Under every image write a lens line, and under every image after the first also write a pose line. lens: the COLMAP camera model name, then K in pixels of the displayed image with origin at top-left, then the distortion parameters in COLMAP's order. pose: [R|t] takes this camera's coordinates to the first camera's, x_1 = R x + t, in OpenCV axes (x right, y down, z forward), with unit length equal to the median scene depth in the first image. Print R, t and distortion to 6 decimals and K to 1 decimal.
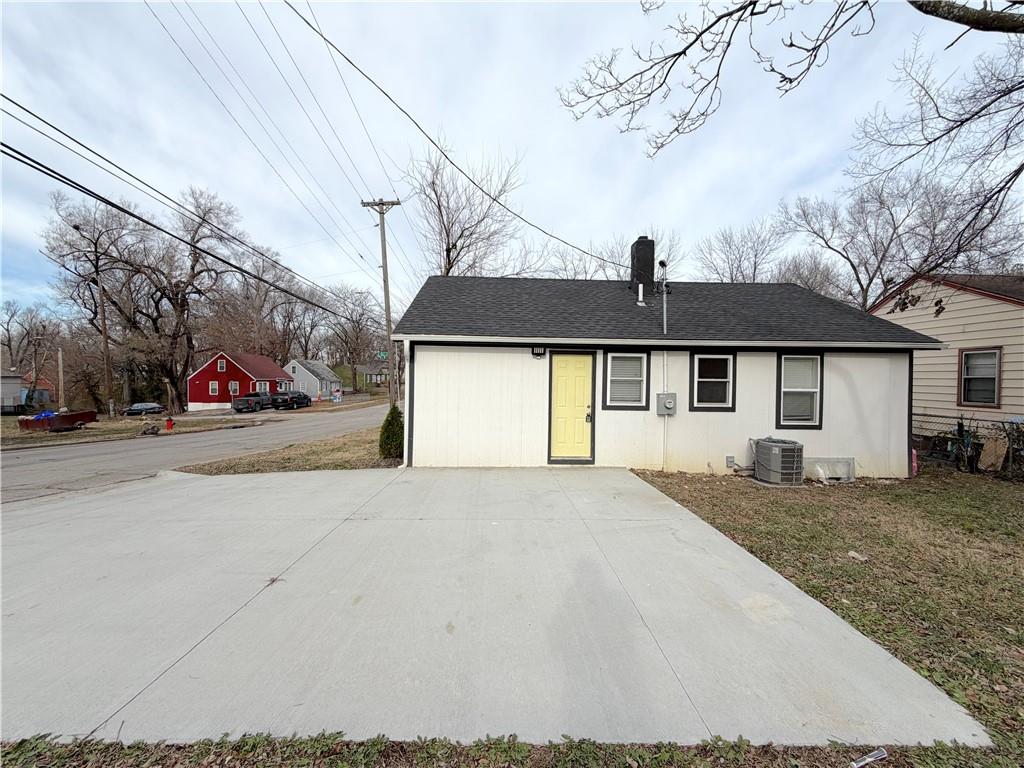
lens RADIAL K [[409.8, 0, 508.4], [0, 409.8, 387.7], [0, 0, 1]] dist [0.000515, -0.000368]
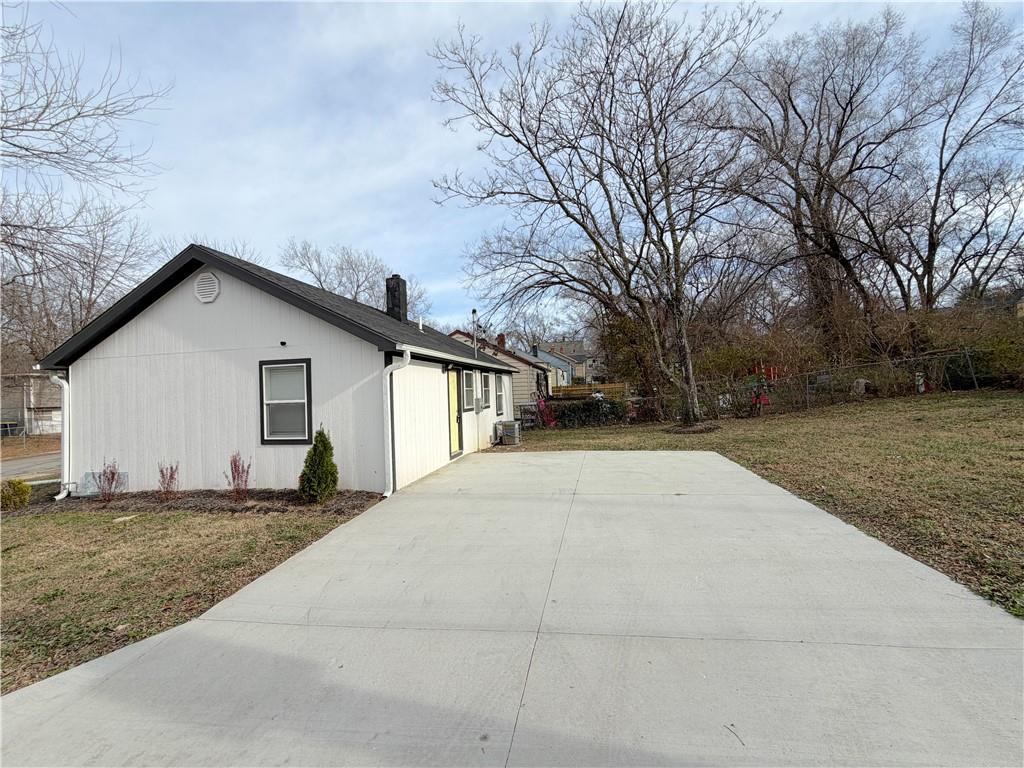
lens RADIAL K [[409.8, 0, 511.3], [0, 409.8, 379.7], [0, 0, 1]] dist [0.000515, -0.000368]
pose [[0.219564, 0.003437, 0.975592, -0.926161], [0.049540, 0.998664, -0.014667, -0.020671], [-0.974339, 0.051551, 0.219101, 0.470070]]
